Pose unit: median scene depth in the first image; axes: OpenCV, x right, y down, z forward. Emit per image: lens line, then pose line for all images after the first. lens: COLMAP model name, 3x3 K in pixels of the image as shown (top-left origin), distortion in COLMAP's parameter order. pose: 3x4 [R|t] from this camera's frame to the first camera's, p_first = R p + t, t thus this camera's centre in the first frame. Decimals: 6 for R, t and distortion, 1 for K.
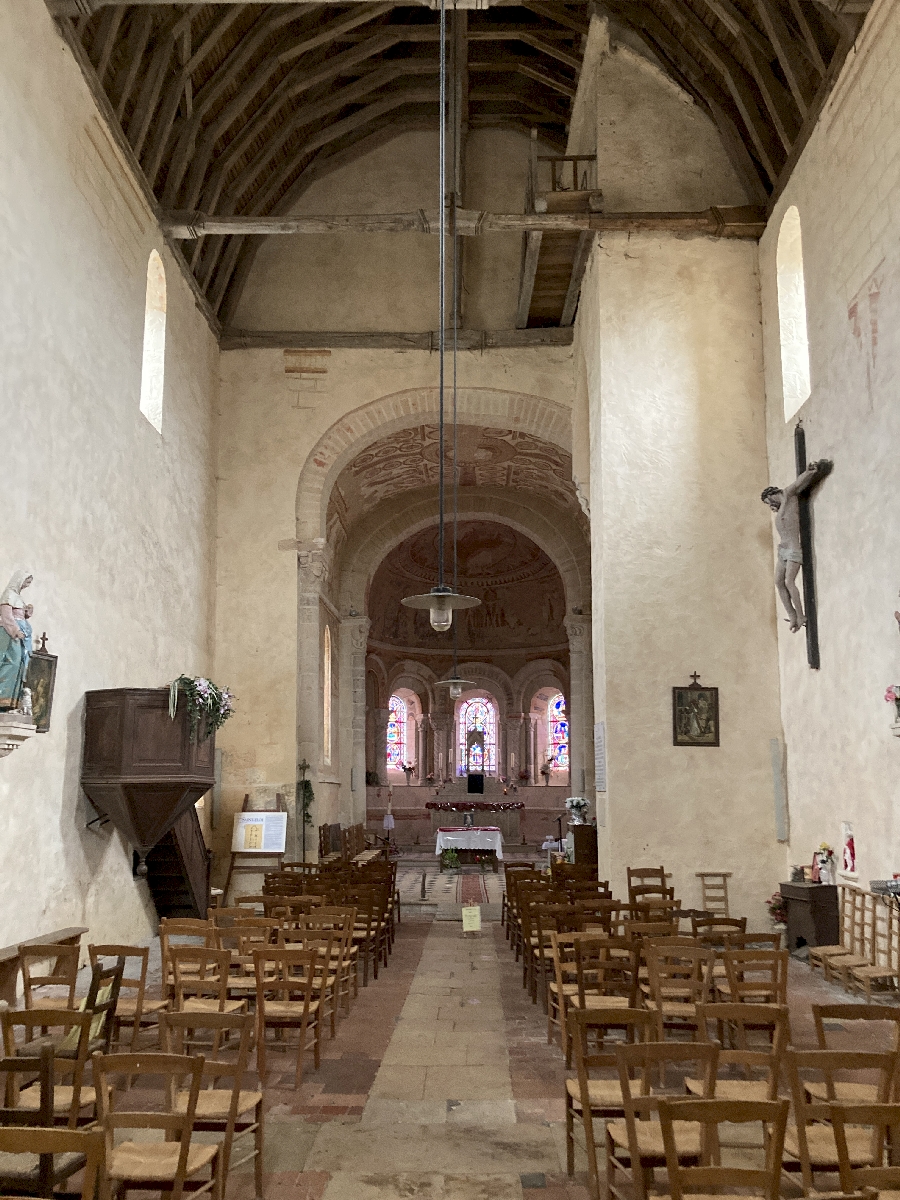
lens RADIAL K [[966.6, 0, 450.0], [0, 966.6, 571.2], [0, 0, 1]] dist [0.004274, -0.006707]
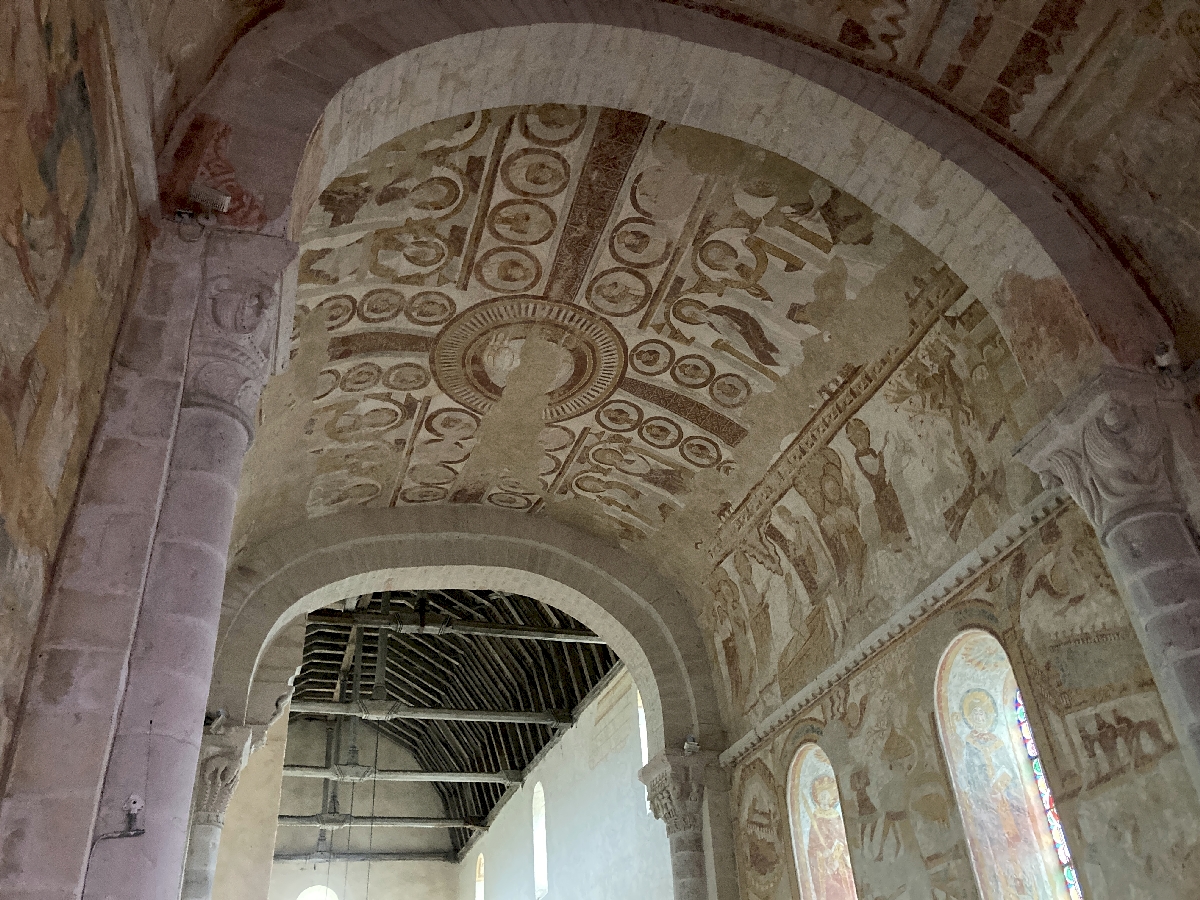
lens RADIAL K [[966.6, 0, 592.2], [0, 966.6, 437.1], [0, 0, 1]] dist [0.004274, -0.006707]
pose [[-0.940059, -0.145282, -0.308515, 0.099984], [0.139412, 0.661918, -0.736498, 0.197785], [0.311212, -0.735362, -0.601988, 0.943540]]
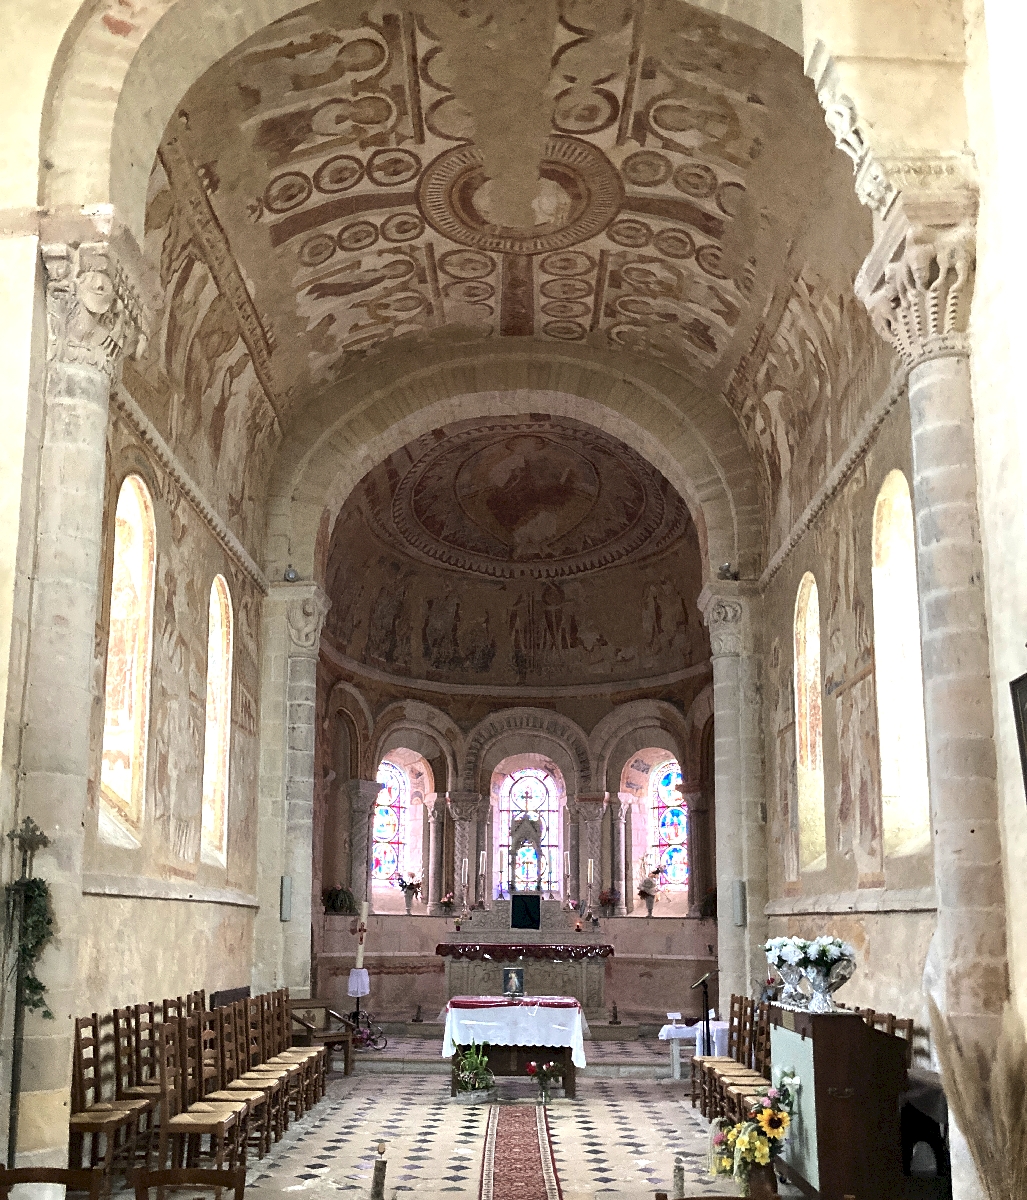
lens RADIAL K [[1110.3, 0, 498.5], [0, 1110.3, 692.5], [0, 0, 1]] dist [0.041932, 0.000000]
pose [[0.999957, 0.008074, 0.004509, 0.006272], [-0.008134, 0.999879, 0.013296, 0.079965], [-0.004401, -0.013332, 0.999901, 0.337773]]
